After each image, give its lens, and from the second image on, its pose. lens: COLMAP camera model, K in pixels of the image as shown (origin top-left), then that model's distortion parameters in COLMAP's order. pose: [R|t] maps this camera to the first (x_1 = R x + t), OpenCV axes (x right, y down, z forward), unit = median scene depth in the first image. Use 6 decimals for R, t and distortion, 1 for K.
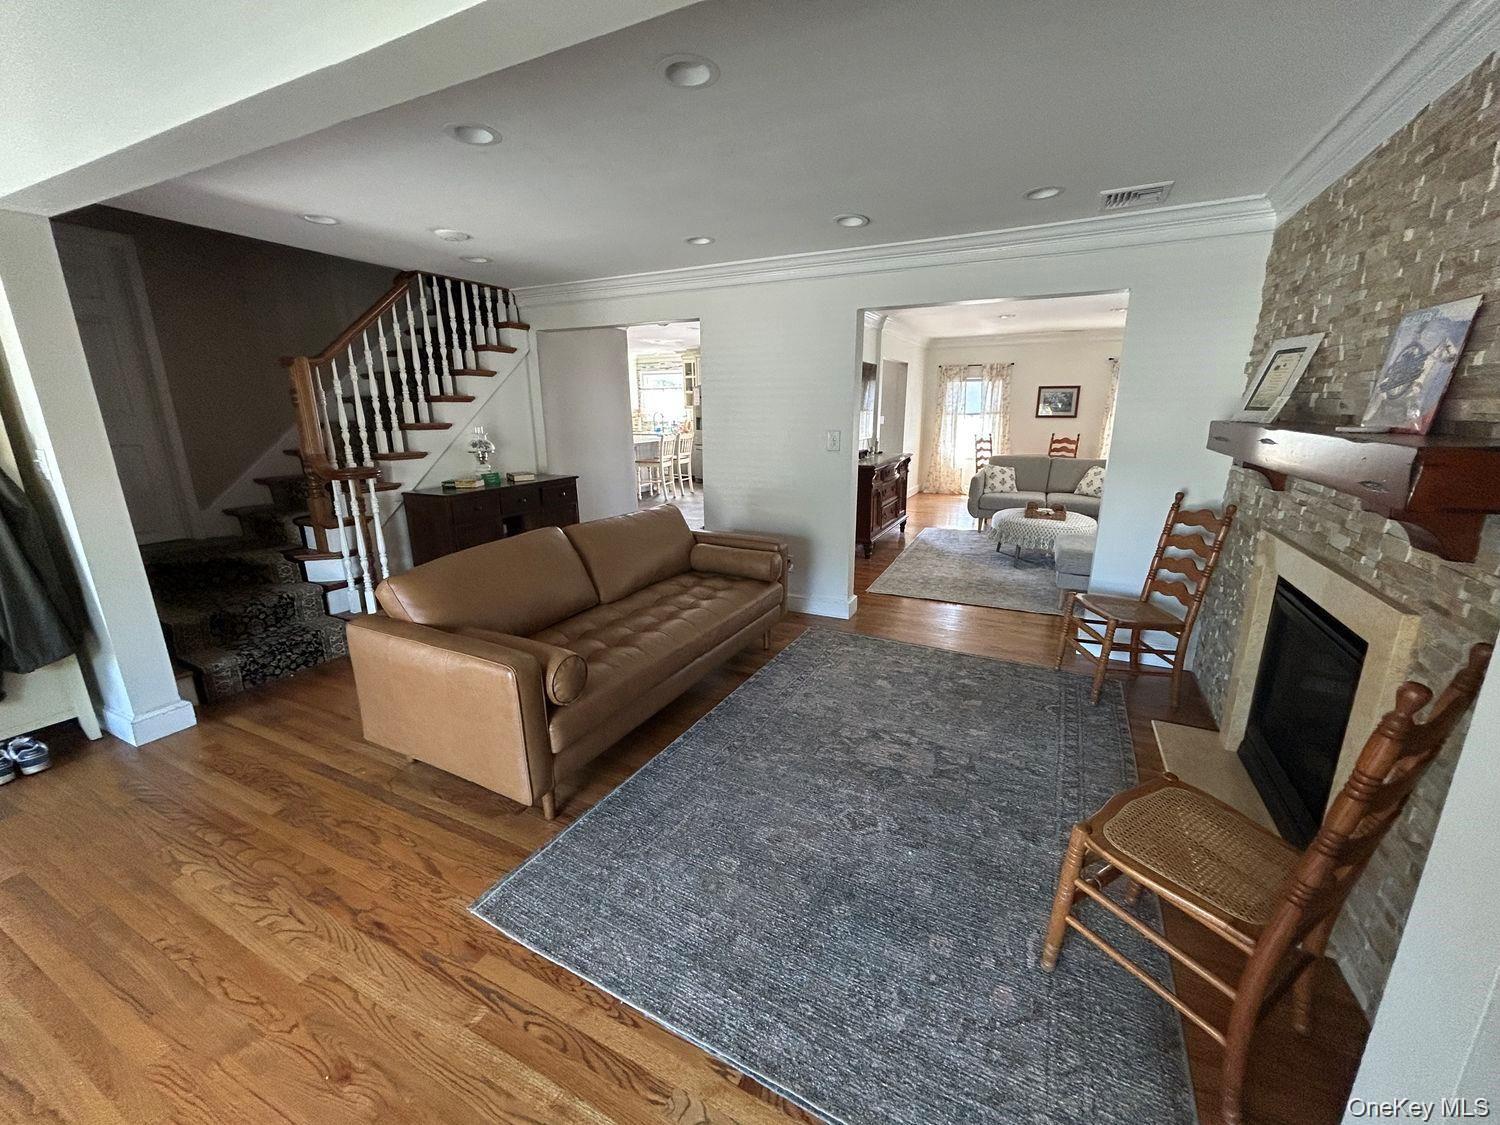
lens RADIAL K [[605.3, 0, 750.0], [0, 605.3, 562.5], [0, 0, 1]] dist [-0.000785, -0.000244]
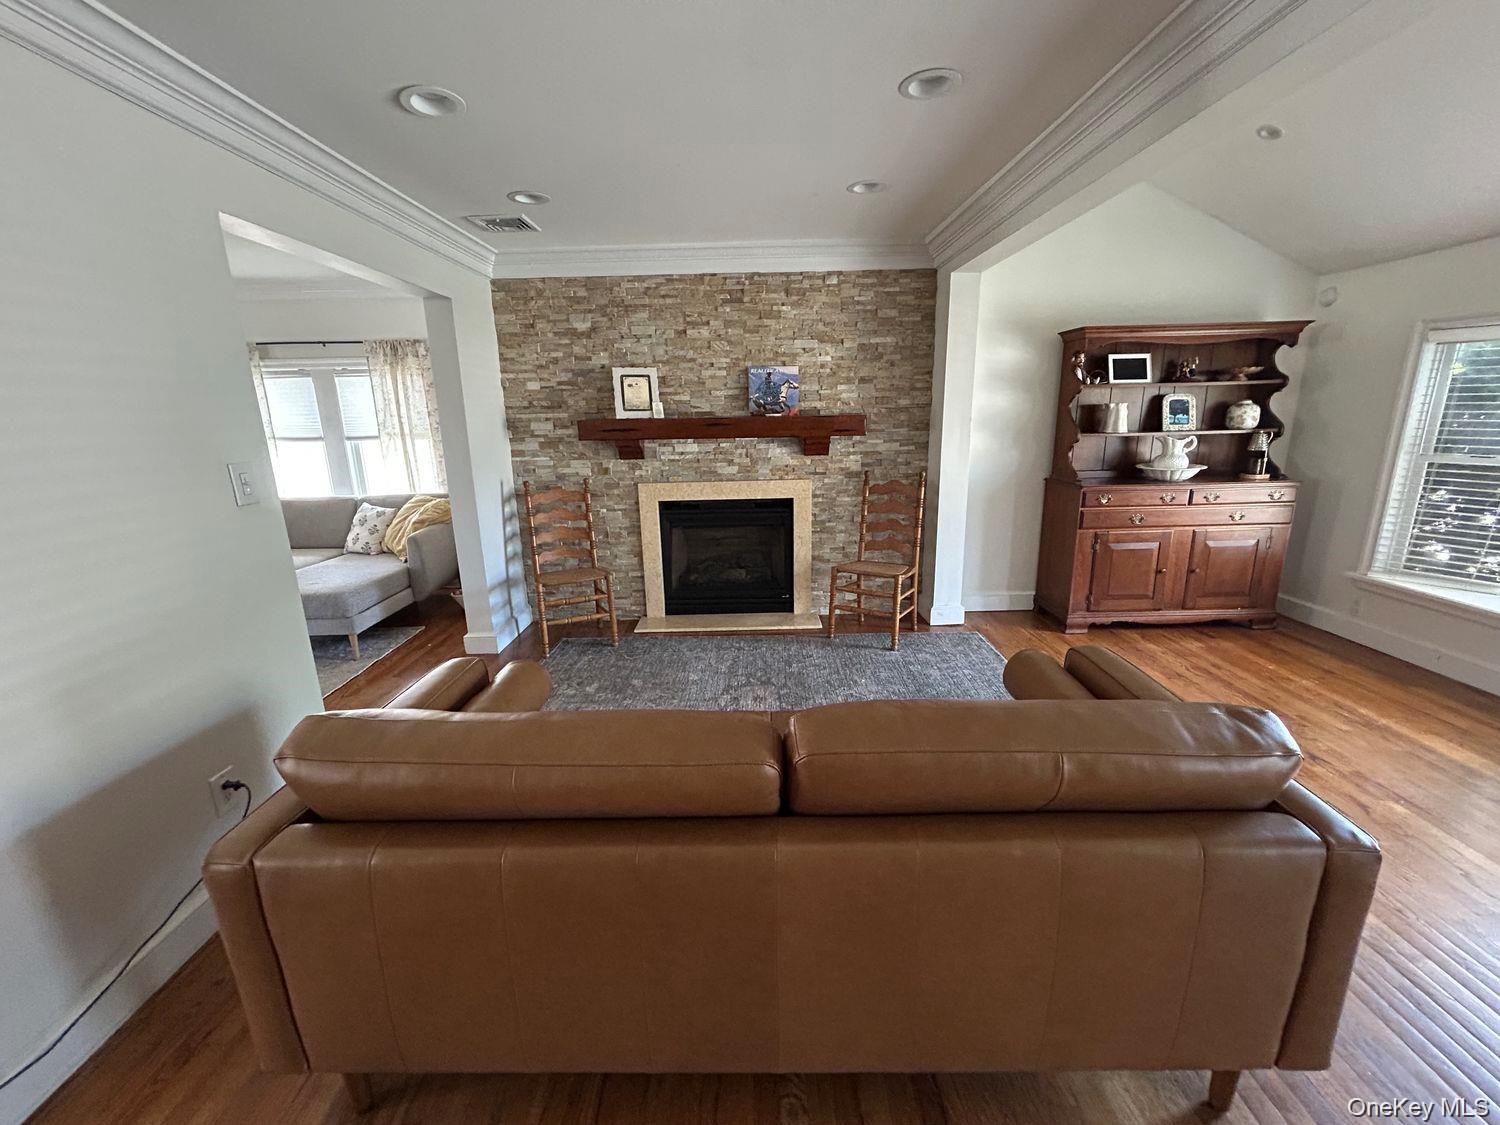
lens RADIAL K [[605.3, 0, 750.0], [0, 605.3, 562.5], [0, 0, 1]] dist [-0.000785, -0.000244]
pose [[-0.447107, -0.202202, 0.871327, -0.576665], [0.252157, 0.906115, 0.339665, -0.259578], [-0.858203, 0.371577, -0.354144, 1.058777]]
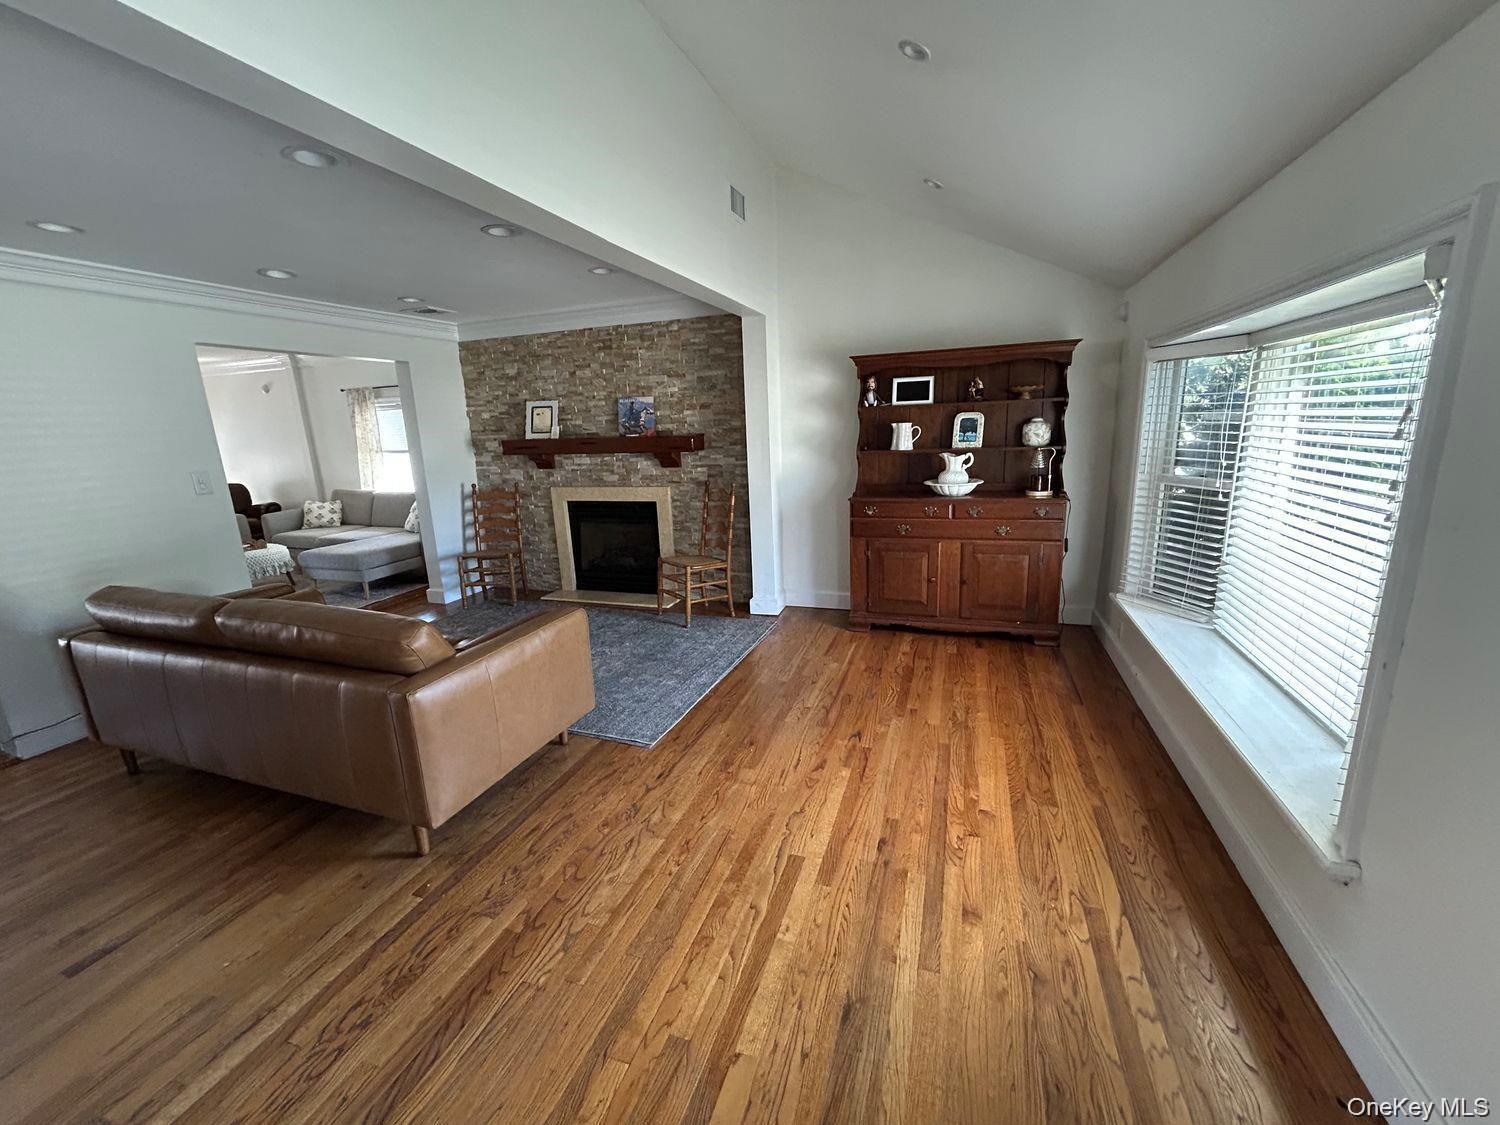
lens RADIAL K [[605.3, 0, 750.0], [0, 605.3, 562.5], [0, 0, 1]] dist [-0.000785, -0.000244]
pose [[-0.120294, -0.213725, 0.969459, -1.063488], [0.290642, 0.926179, 0.240248, -0.090670], [-0.949240, 0.310666, -0.049296, 0.385499]]
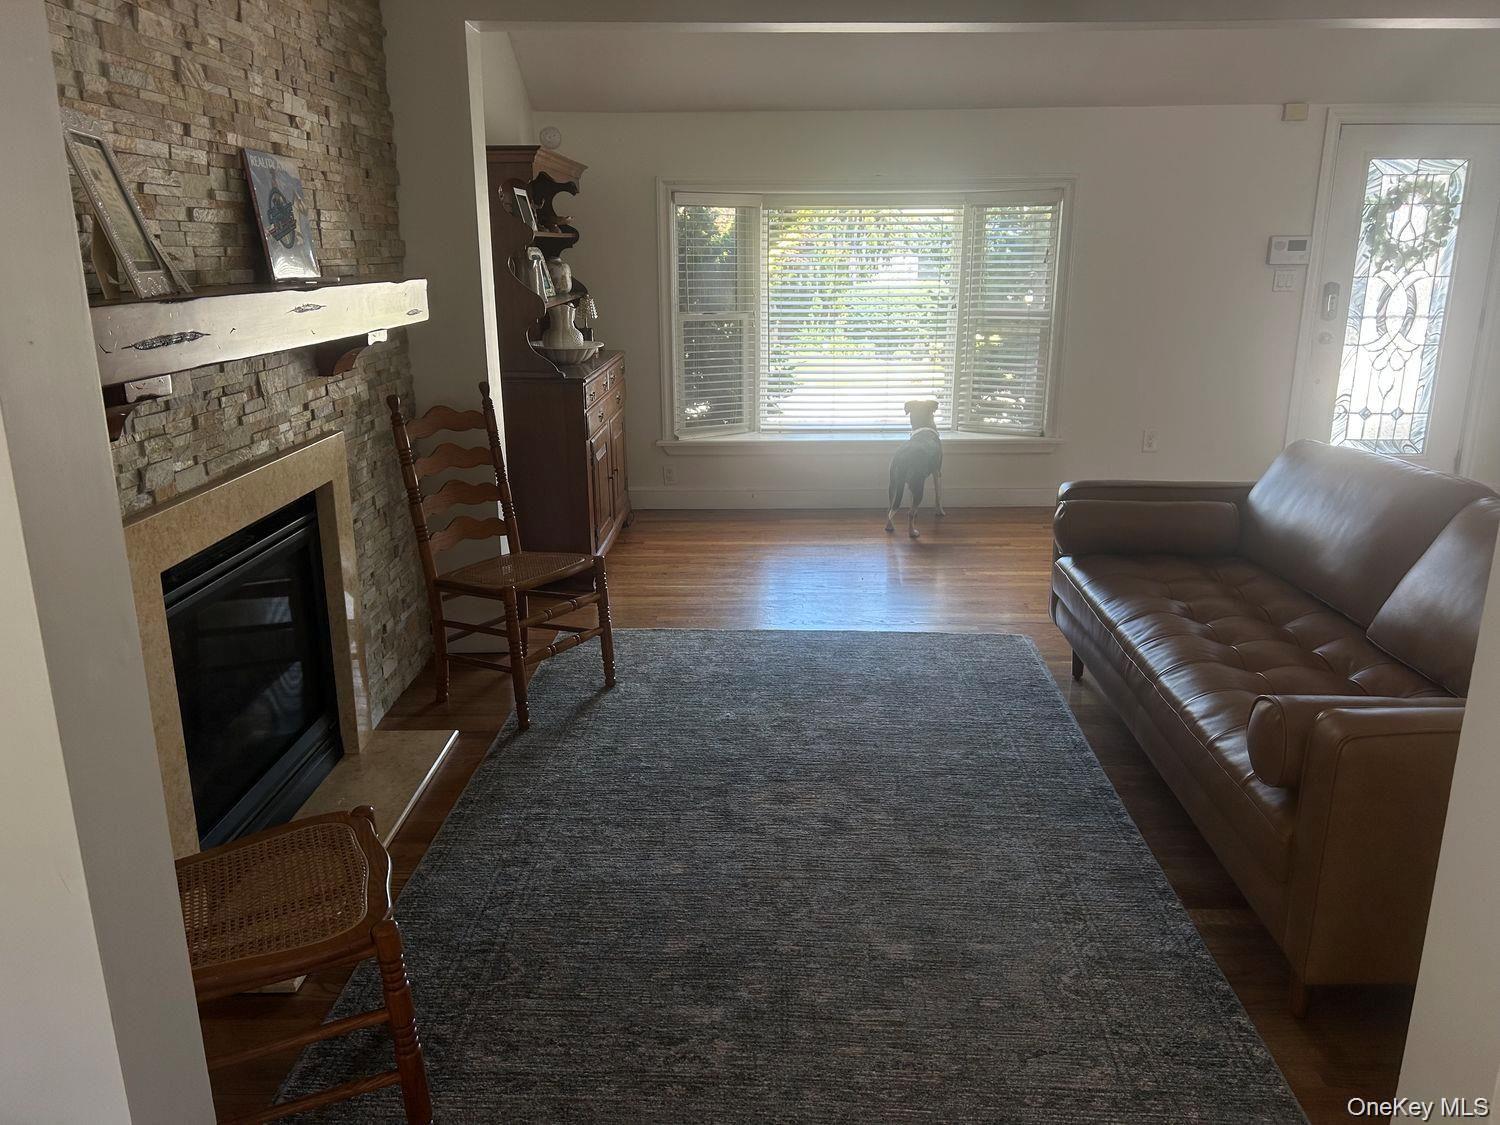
lens RADIAL K [[1118.4, 0, 750.0], [0, 1118.4, 562.5], [0, 0, 1]] dist [0.050696, -0.000238]
pose [[-0.904372, 0.126087, -0.407693, 0.581302], [-0.099653, 0.866544, 0.489051, -0.380453], [0.414947, 0.482912, -0.771113, 1.416125]]
